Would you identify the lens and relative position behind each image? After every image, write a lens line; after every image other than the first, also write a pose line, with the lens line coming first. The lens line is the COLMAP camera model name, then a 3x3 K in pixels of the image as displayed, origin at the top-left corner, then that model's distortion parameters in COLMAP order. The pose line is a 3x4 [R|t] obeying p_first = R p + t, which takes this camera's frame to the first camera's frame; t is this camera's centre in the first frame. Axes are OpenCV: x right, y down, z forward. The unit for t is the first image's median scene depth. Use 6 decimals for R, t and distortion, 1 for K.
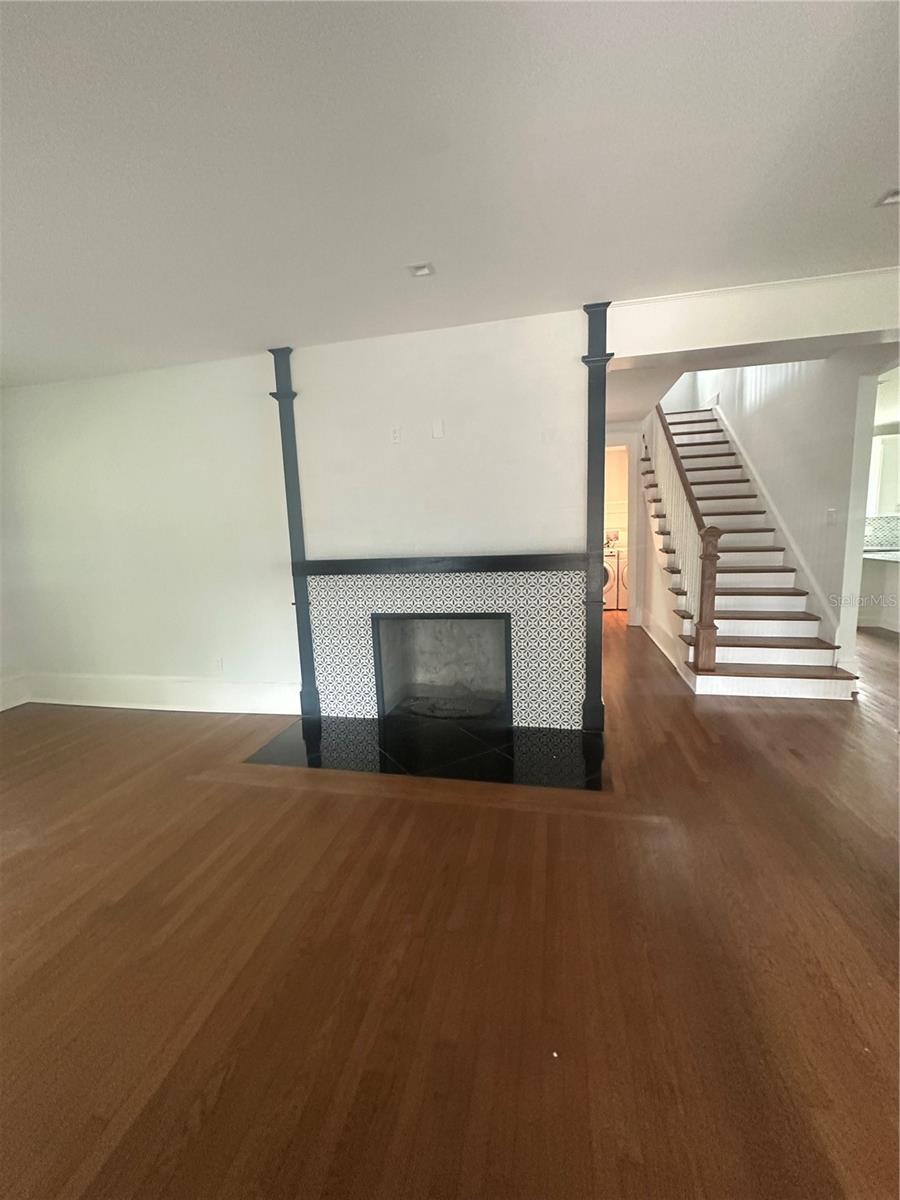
lens RADIAL K [[478.7, 0, 449.1], [0, 478.7, 598.3], [0, 0, 1]] dist [-0.005778, 0.001375]
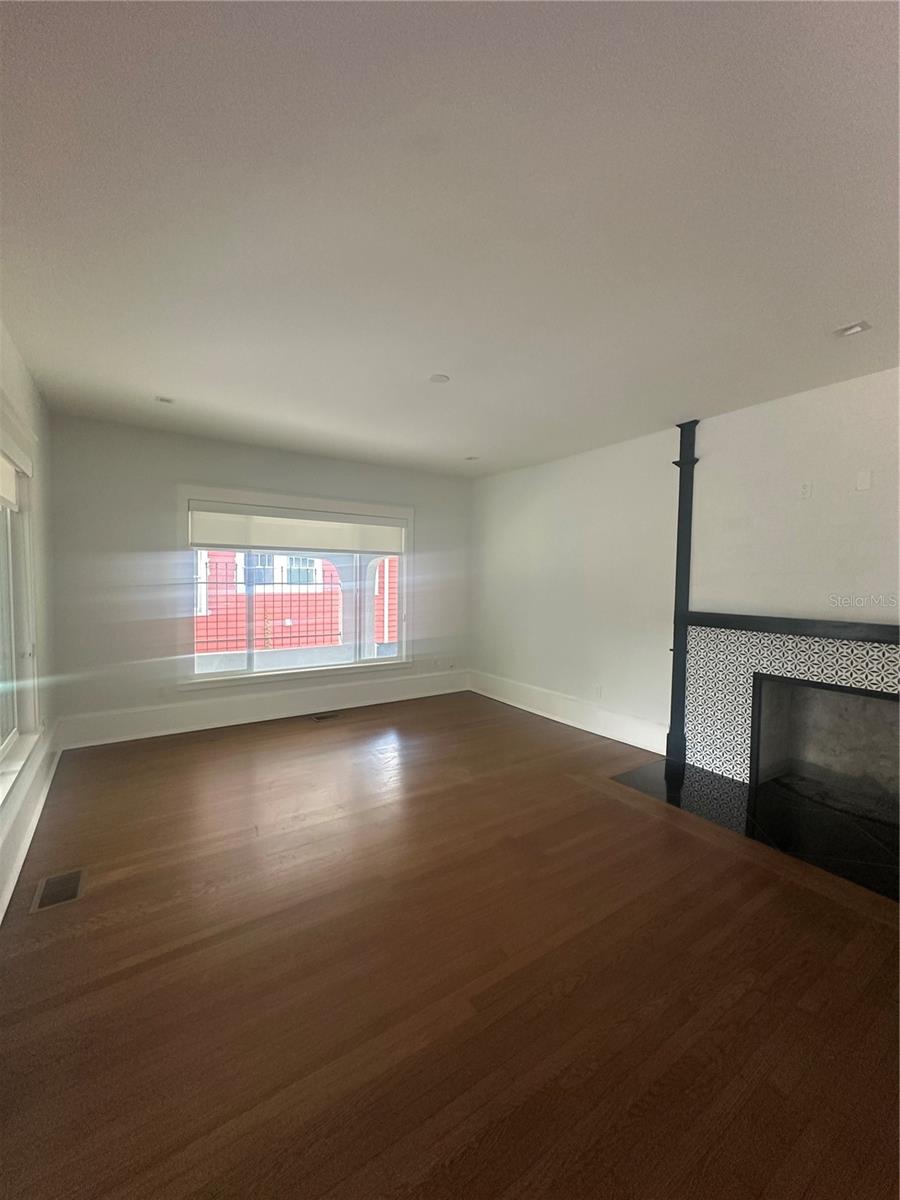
lens RADIAL K [[478.7, 0, 448.5], [0, 478.7, 598.9], [0, 0, 1]] dist [-0.005778, 0.001375]
pose [[0.724364, 0.079571, -0.684810, 0.039805], [-0.142323, 0.989180, -0.035606, 0.007695], [0.674567, 0.123256, 0.727851, -0.138227]]
